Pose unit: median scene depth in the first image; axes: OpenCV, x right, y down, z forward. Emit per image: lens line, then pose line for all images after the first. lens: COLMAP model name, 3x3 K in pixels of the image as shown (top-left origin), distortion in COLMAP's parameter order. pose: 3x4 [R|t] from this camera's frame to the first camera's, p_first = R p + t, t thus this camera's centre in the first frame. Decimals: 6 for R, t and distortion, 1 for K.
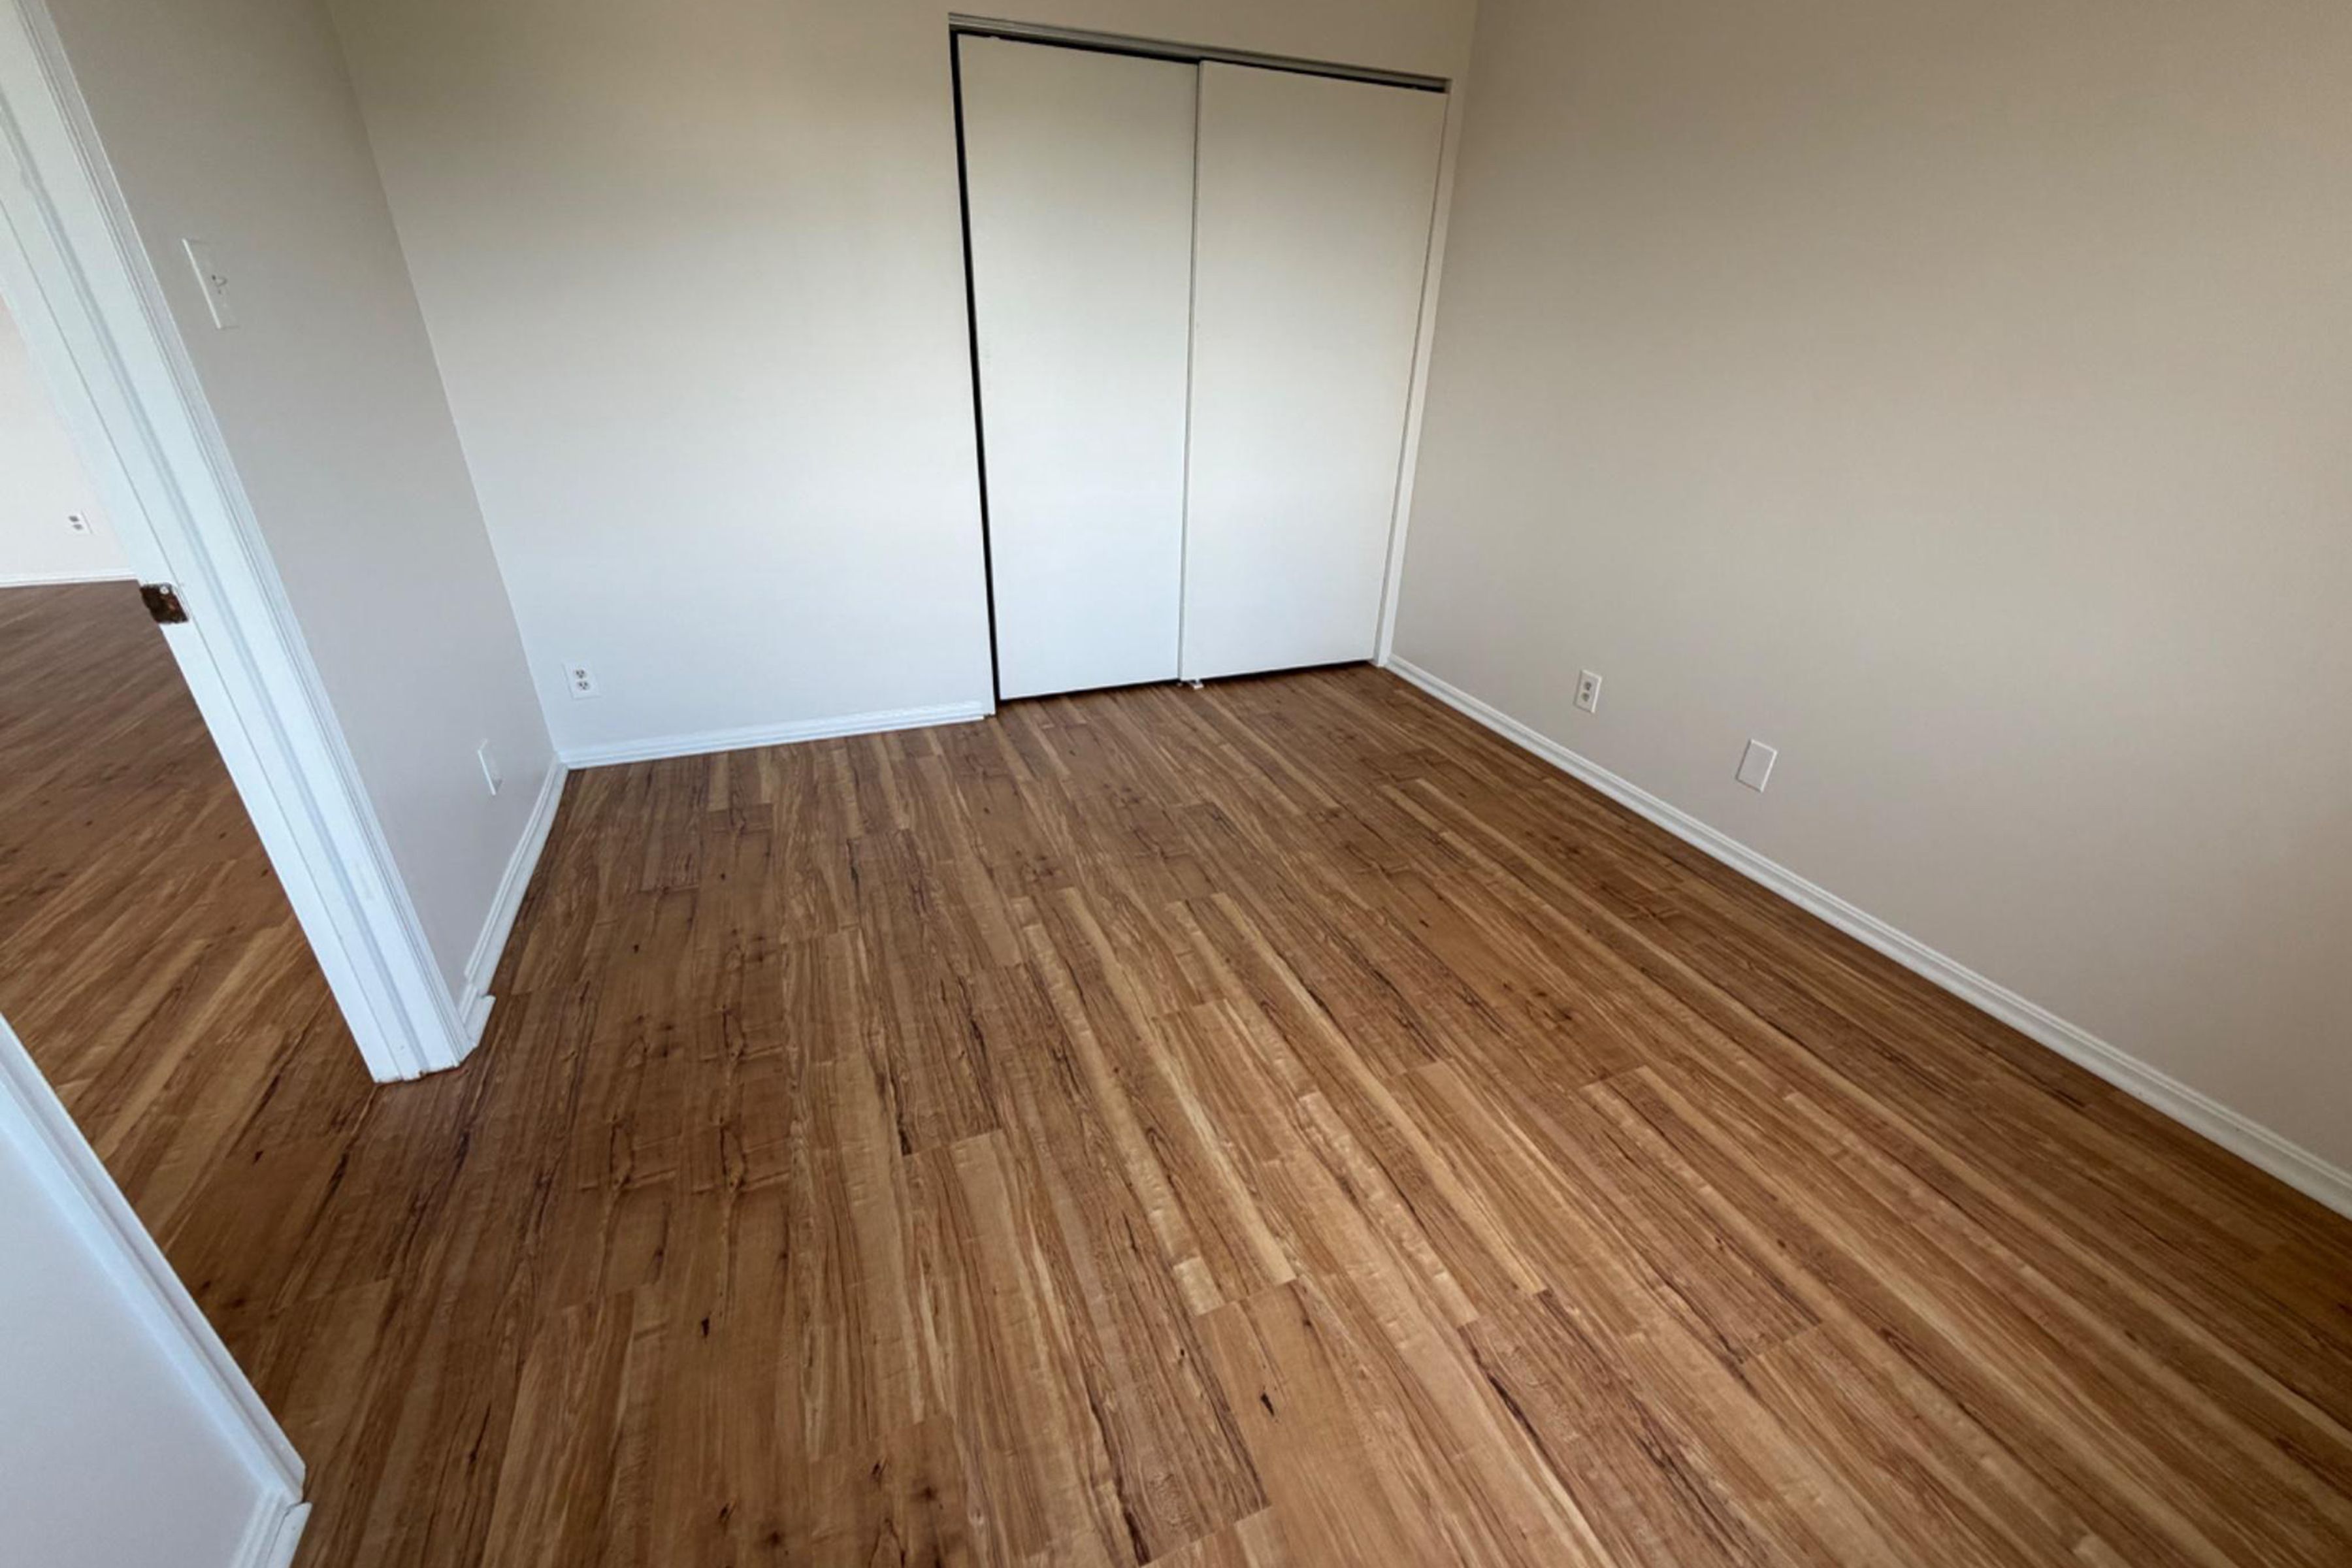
lens RADIAL K [[939.1, 0, 1176.0], [0, 939.1, 784.0], [0, 0, 1]] dist [-0.000039, -0.000310]
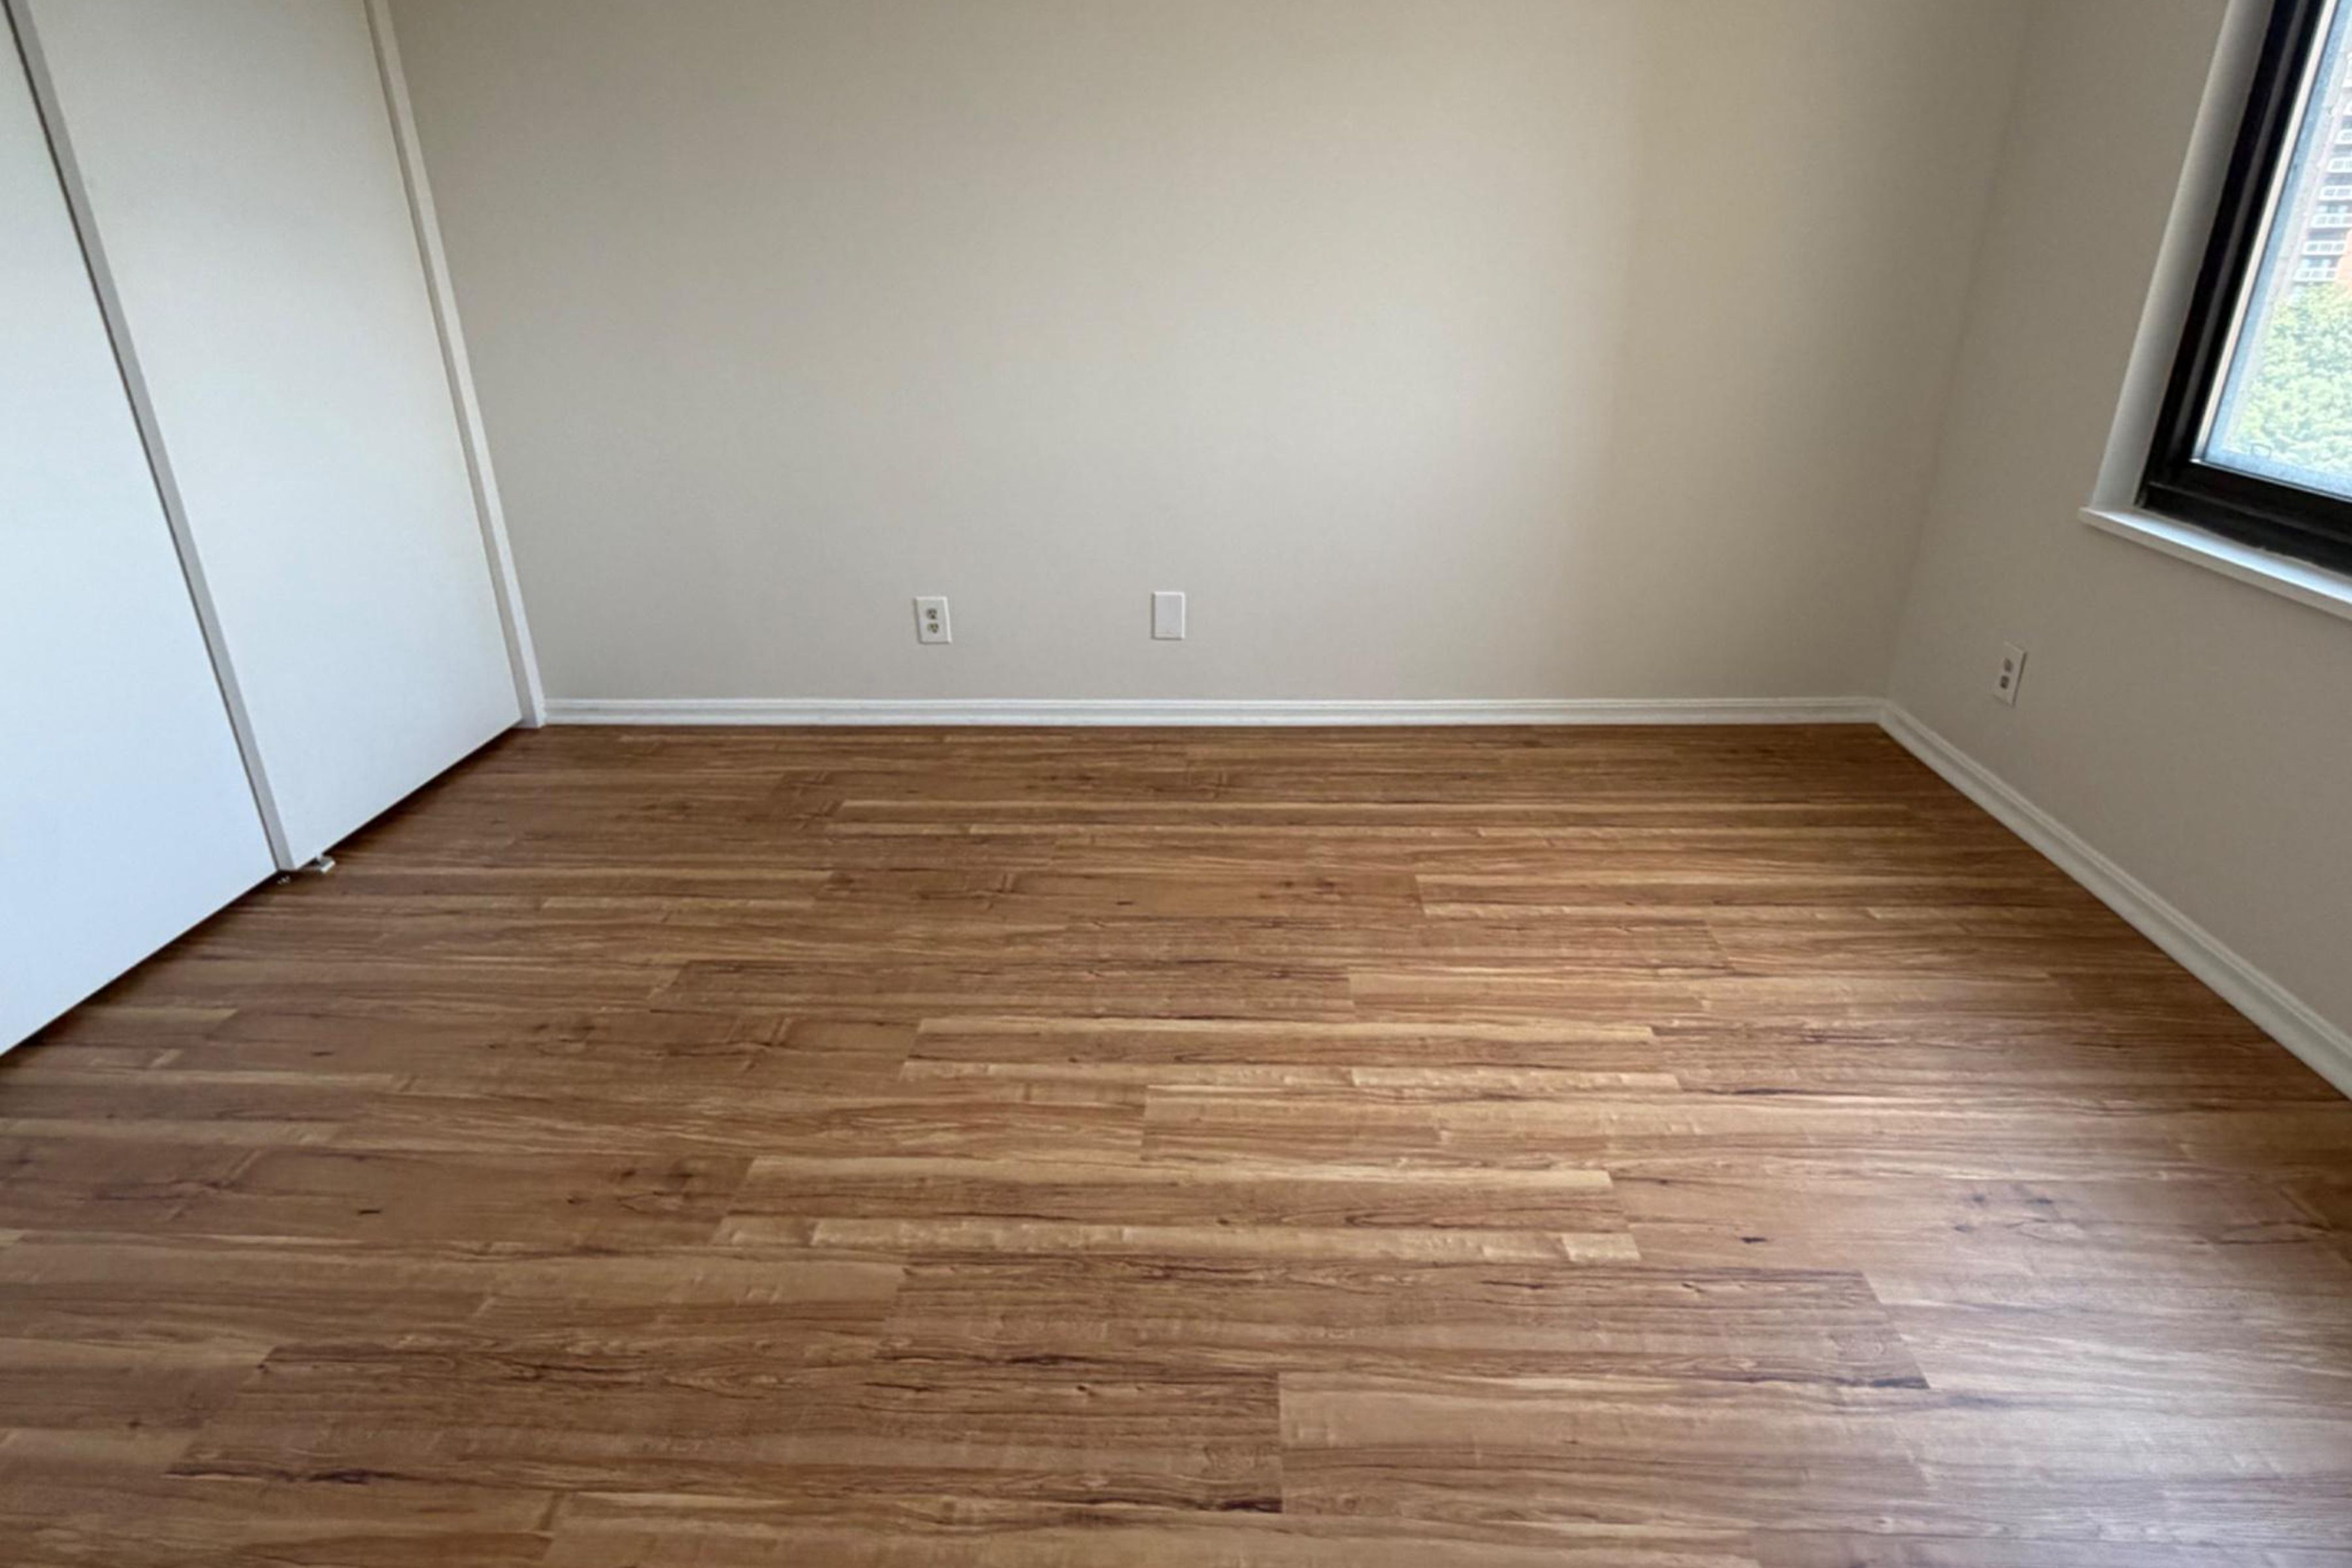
lens RADIAL K [[1310.7, 0, 1176.0], [0, 1310.7, 784.0], [0, 0, 1]] dist [-0.001169, -0.000126]
pose [[0.422427, -0.383483, 0.821277, -0.733872], [0.431808, 0.881804, 0.189642, -0.161463], [-0.796930, 0.274524, 0.538089, 0.452082]]
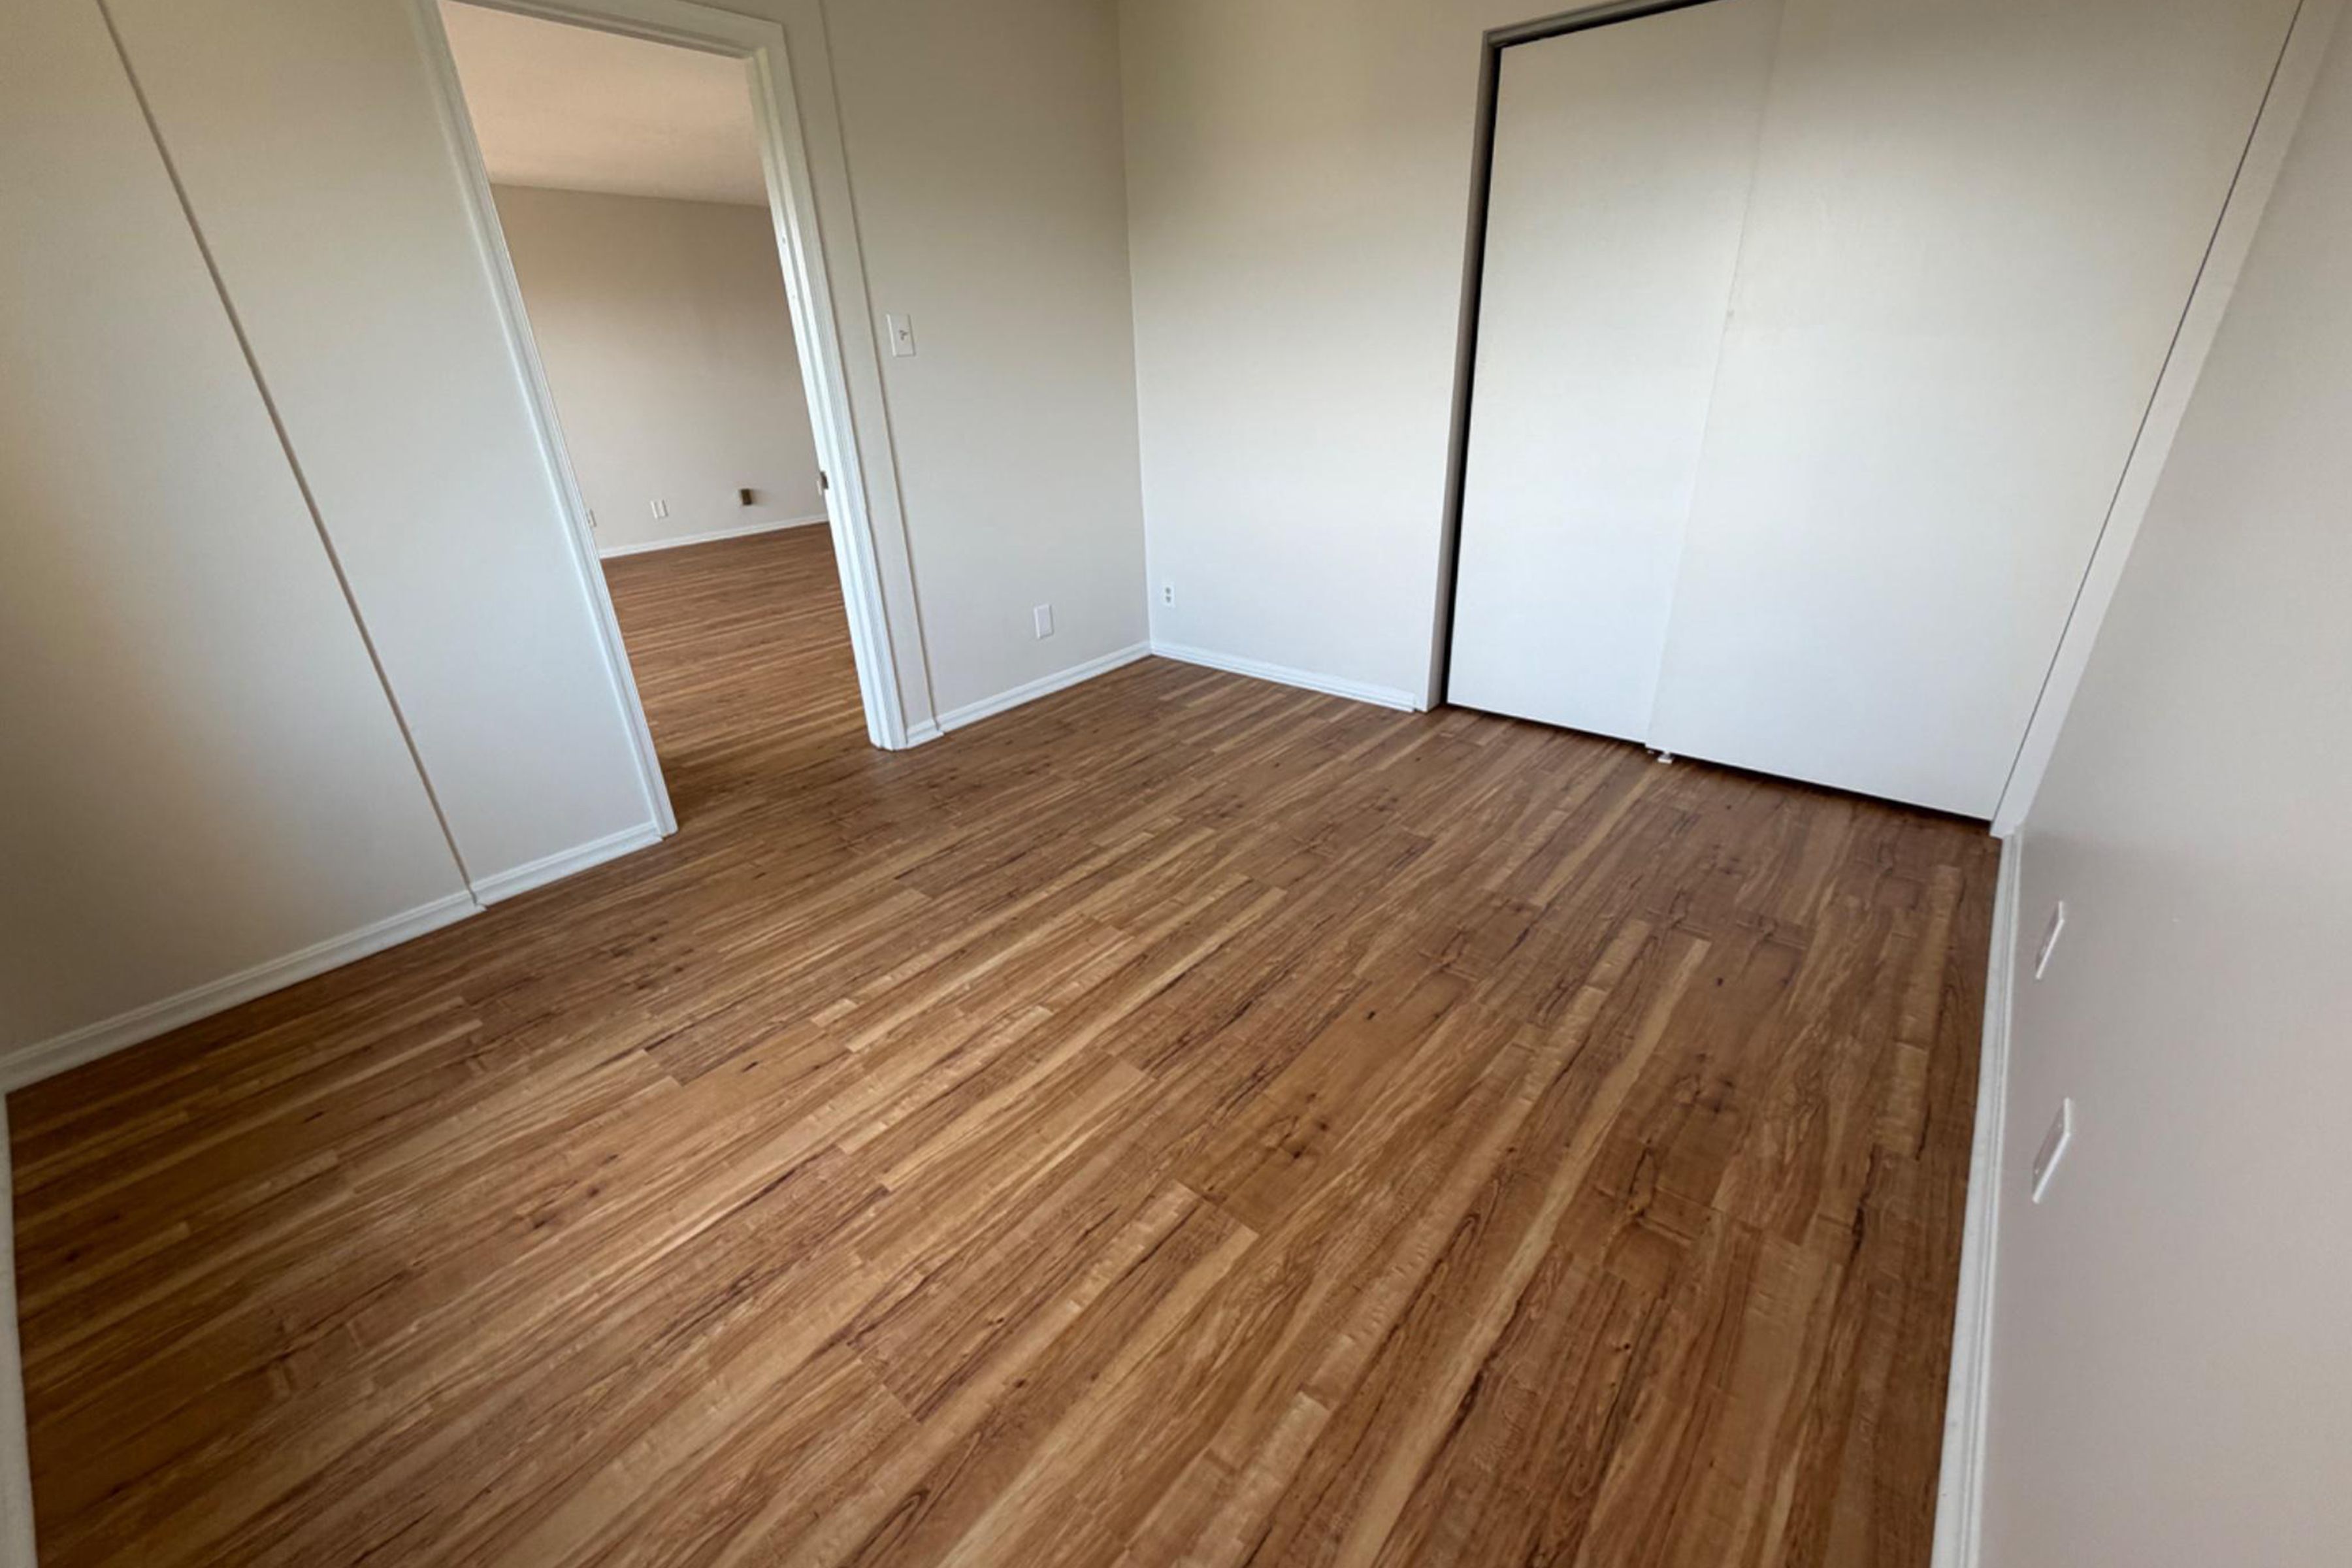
lens RADIAL K [[939.1, 0, 1176.0], [0, 939.1, 784.0], [0, 0, 1]] dist [-0.000039, -0.000310]
pose [[0.461606, 0.334732, -0.821508, 1.023411], [-0.355578, 0.918241, 0.174348, -0.157964], [0.812702, 0.211630, 0.542889, 0.467086]]
